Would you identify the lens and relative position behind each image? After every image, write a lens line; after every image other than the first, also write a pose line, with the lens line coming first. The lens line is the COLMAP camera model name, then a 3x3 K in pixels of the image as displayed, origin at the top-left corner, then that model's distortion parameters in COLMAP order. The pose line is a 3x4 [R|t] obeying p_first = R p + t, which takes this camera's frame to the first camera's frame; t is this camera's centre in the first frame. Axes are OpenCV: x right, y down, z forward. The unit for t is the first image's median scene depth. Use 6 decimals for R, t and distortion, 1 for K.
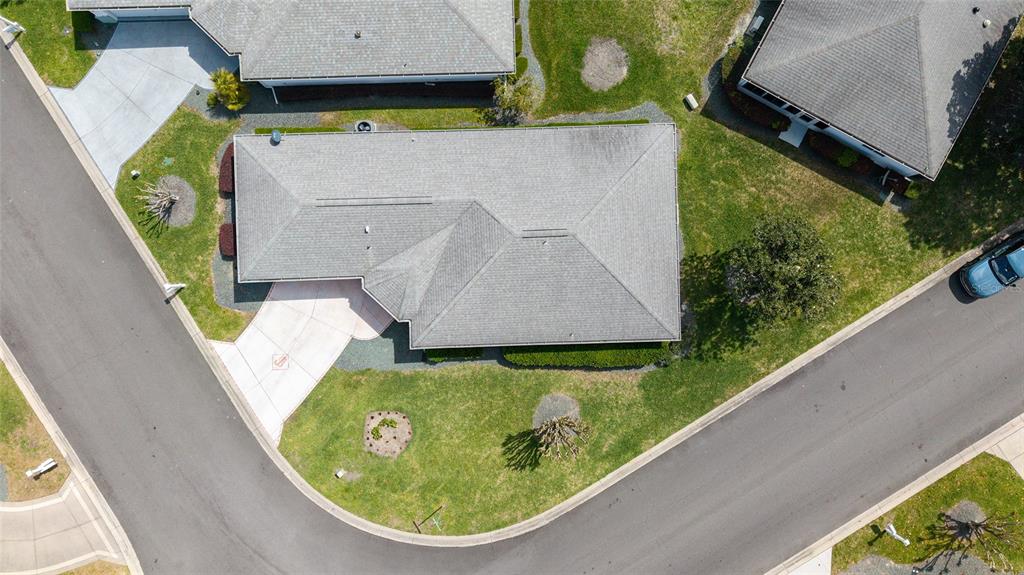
lens RADIAL K [[690.7, 0, 510.4], [0, 690.7, 287.1], [0, 0, 1]] dist [0.025043, -0.021409]
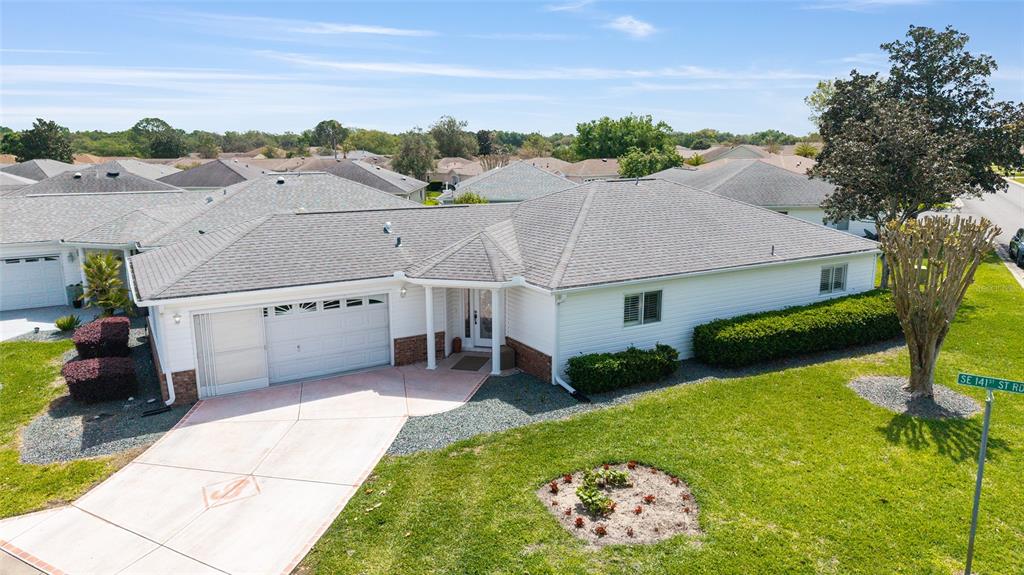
lens RADIAL K [[690.7, 0, 506.7], [0, 690.7, 285.9], [0, 0, 1]] dist [0.025043, -0.021409]
pose [[0.881209, -0.119827, 0.457288, -0.355250], [0.471742, 0.160515, -0.867003, 0.443124], [0.030489, 0.979733, 0.197975, 0.841245]]
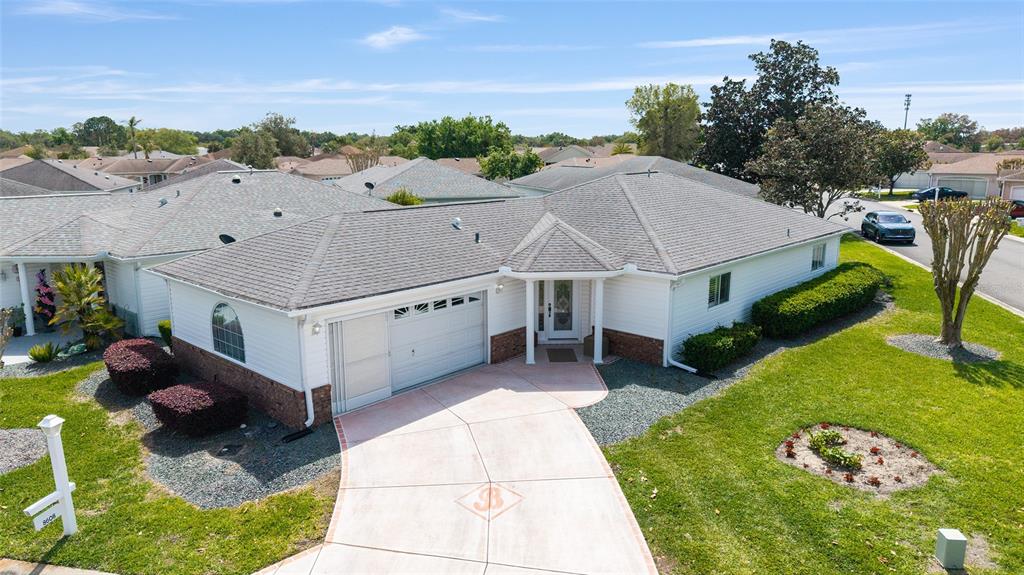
lens RADIAL K [[690.7, 0, 508.9], [0, 690.7, 289.7], [0, 0, 1]] dist [0.025043, -0.021409]
pose [[0.701355, -0.169253, 0.692426, -0.525270], [0.712258, 0.128117, -0.690126, 0.317457], [0.028094, 0.977210, 0.210407, 0.841151]]
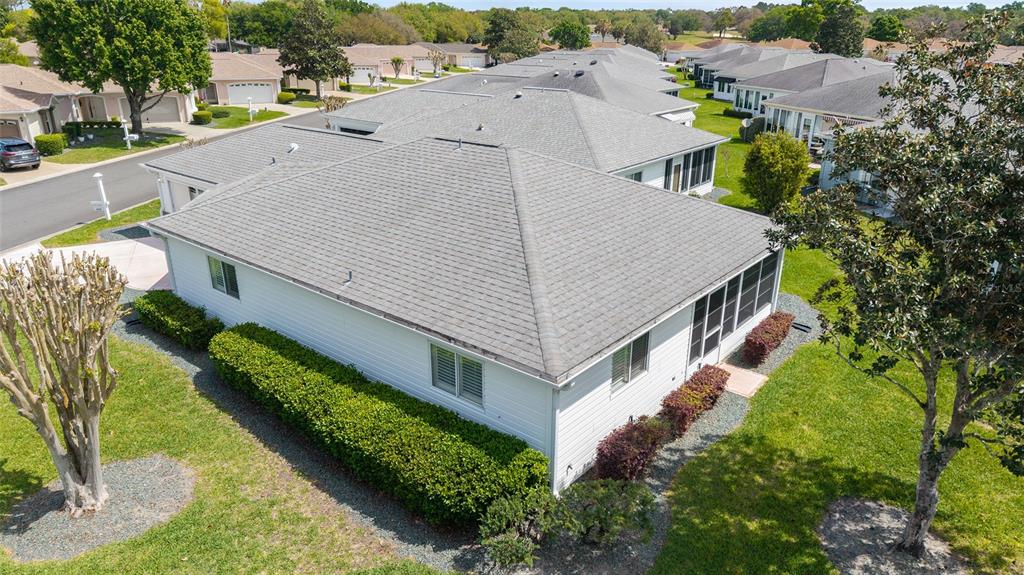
lens RADIAL K [[690.7, 0, 514.5], [0, 690.7, 280.4], [0, 0, 1]] dist [0.025043, -0.021409]
pose [[0.746095, 0.211131, -0.631479, 0.379955], [-0.665803, 0.246546, -0.704217, 0.263614], [0.007007, 0.945853, 0.324519, 0.811637]]
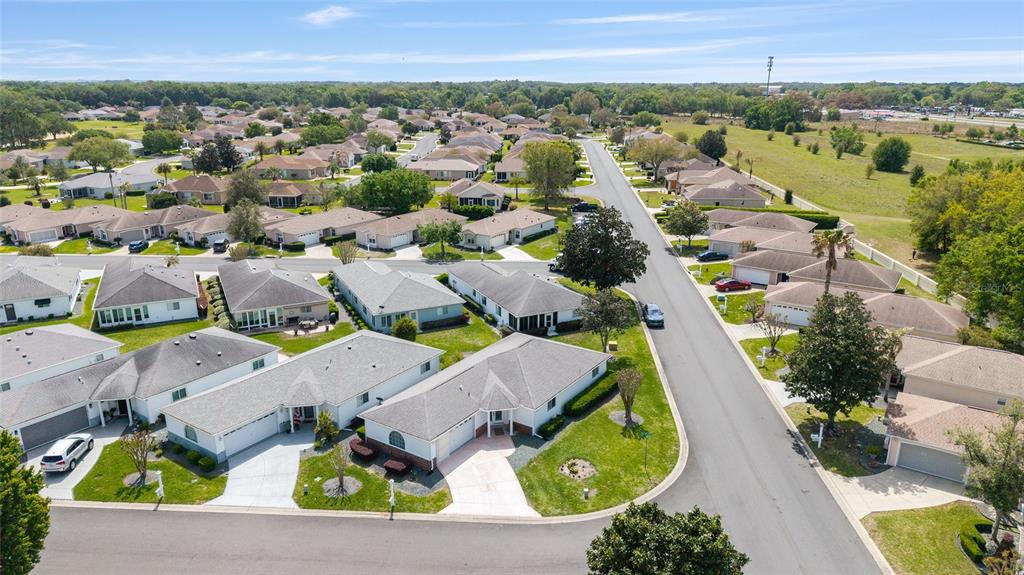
lens RADIAL K [[690.7, 0, 517.5], [0, 690.7, 282.2], [0, 0, 1]] dist [0.025043, -0.021409]
pose [[0.577607, -0.249713, 0.777183, -1.208496], [0.816158, 0.157992, -0.555810, 0.810665], [0.016005, 0.955344, 0.295063, 0.249693]]
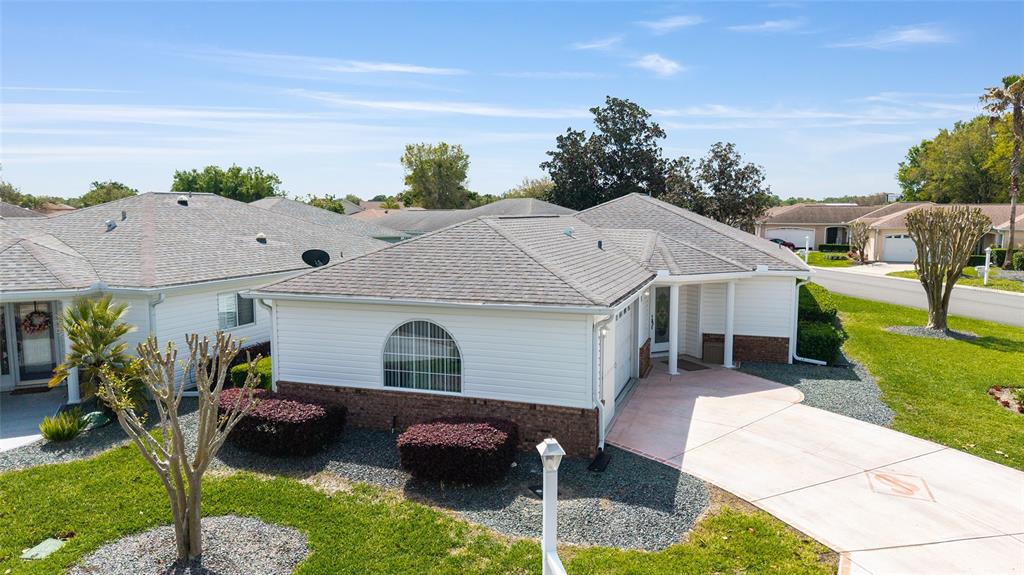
lens RADIAL K [[690.7, 0, 512.6], [0, 690.7, 293.5], [0, 0, 1]] dist [0.025043, -0.021409]
pose [[0.351078, -0.132925, 0.926863, -0.648197], [0.936149, 0.029507, -0.350364, 0.056324], [0.019223, 0.990687, 0.134797, 0.877017]]
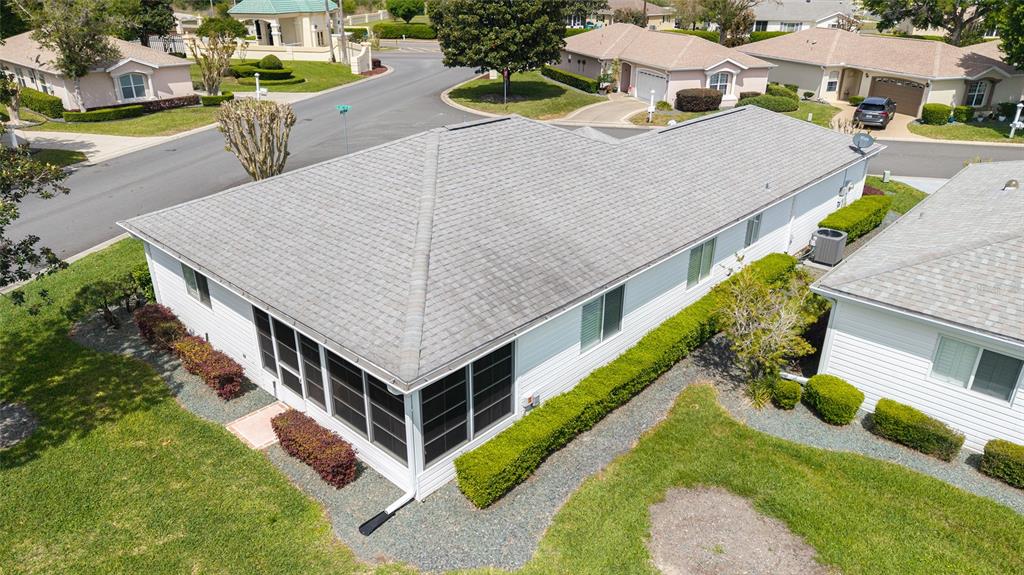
lens RADIAL K [[690.7, 0, 516.7], [0, 690.7, 293.6], [0, 0, 1]] dist [0.025043, -0.021409]
pose [[-0.698330, 0.274445, -0.661071, 0.358482], [-0.715157, -0.305911, 0.628465, -0.406421], [-0.029750, 0.911646, 0.409898, 0.788664]]
